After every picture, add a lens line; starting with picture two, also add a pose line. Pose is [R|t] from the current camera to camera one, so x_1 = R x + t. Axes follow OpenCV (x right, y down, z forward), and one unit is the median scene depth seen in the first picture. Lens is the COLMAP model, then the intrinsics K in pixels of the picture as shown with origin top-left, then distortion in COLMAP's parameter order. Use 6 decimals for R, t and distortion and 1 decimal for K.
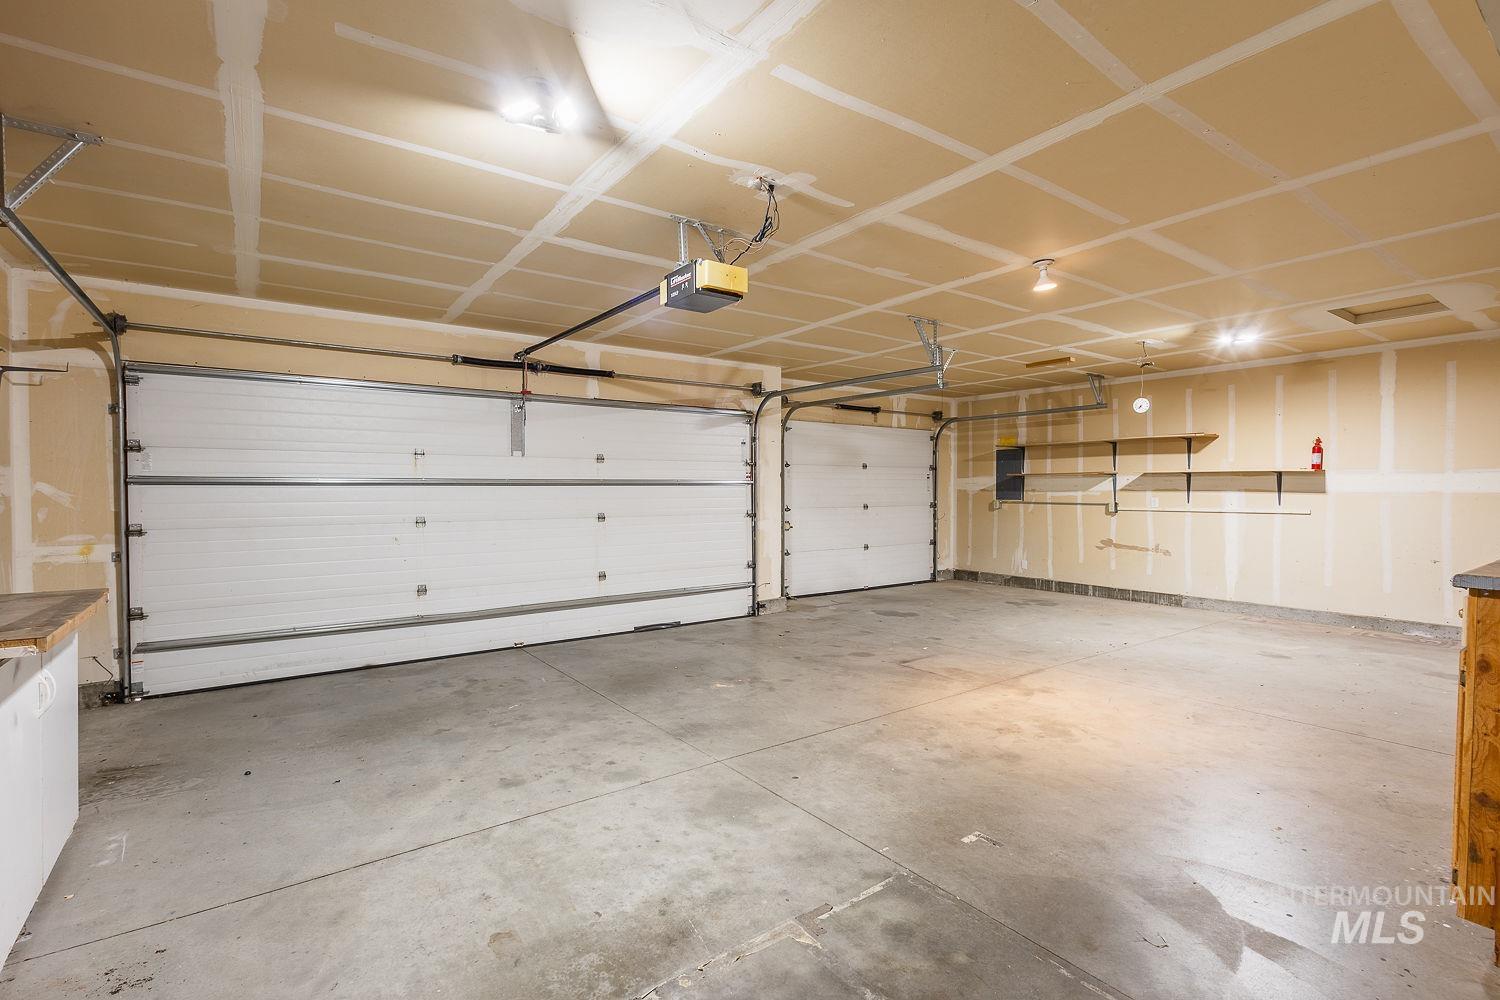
lens RADIAL K [[699.4, 0, 752.5], [0, 699.4, 498.5], [0, 0, 1]] dist [0.007587, -0.002279]
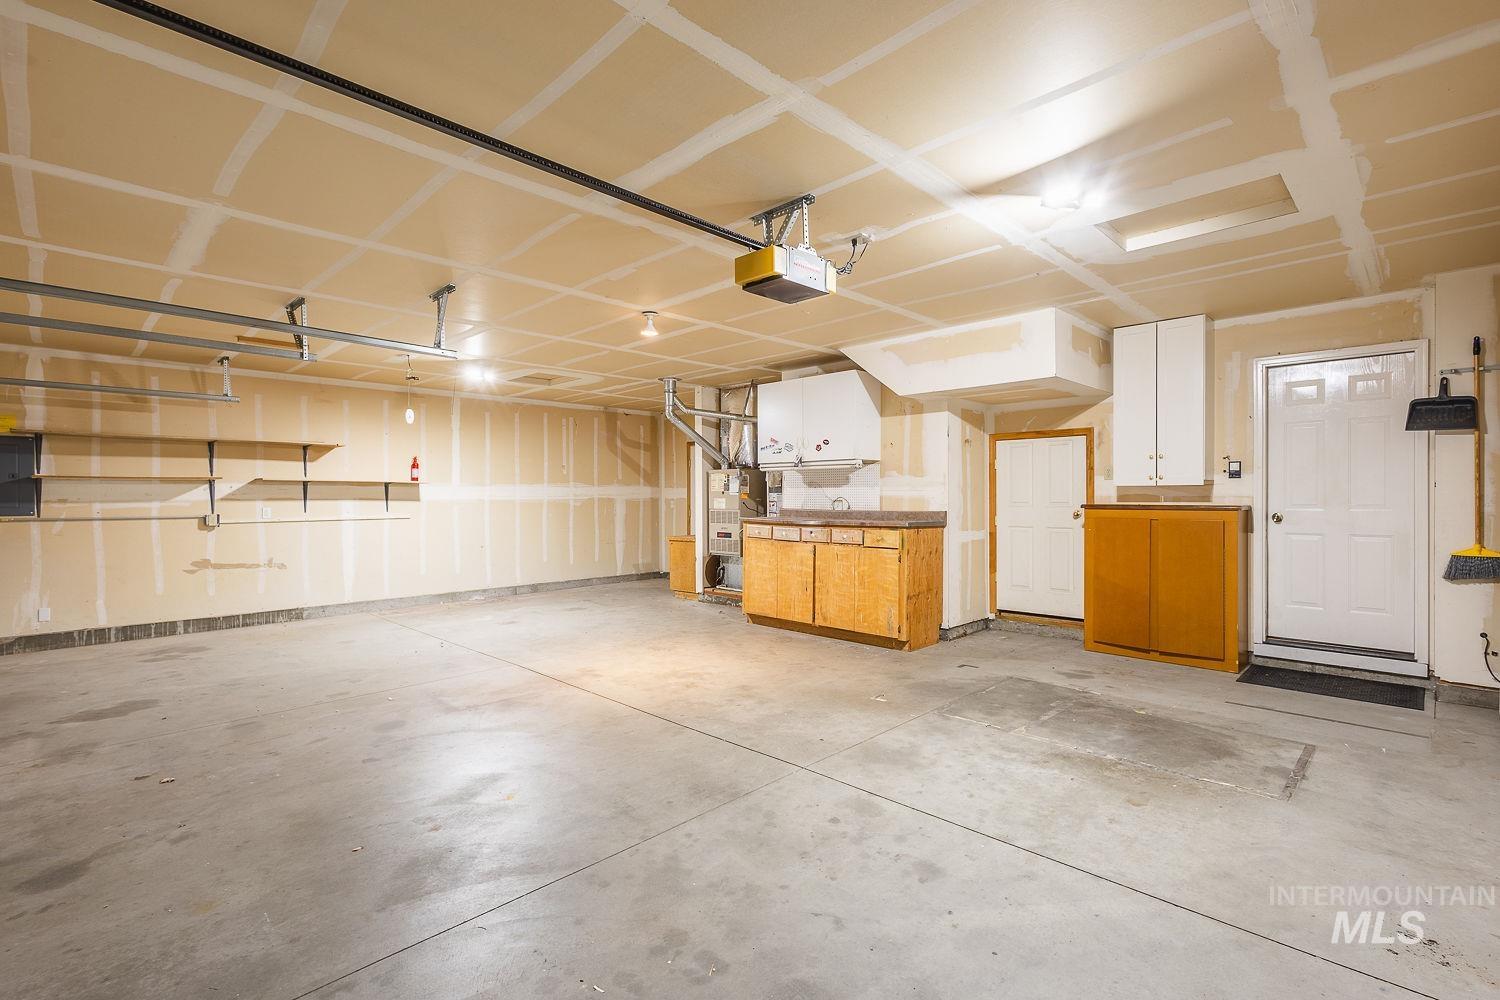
lens RADIAL K [[699.4, 0, 750.4], [0, 699.4, 498.9], [0, 0, 1]] dist [0.007587, -0.002279]
pose [[-0.176534, -0.000140, 0.984295, -0.700909], [0.020283, 0.999787, 0.003780, -0.004864], [-0.984086, 0.020632, -0.176493, 0.867802]]
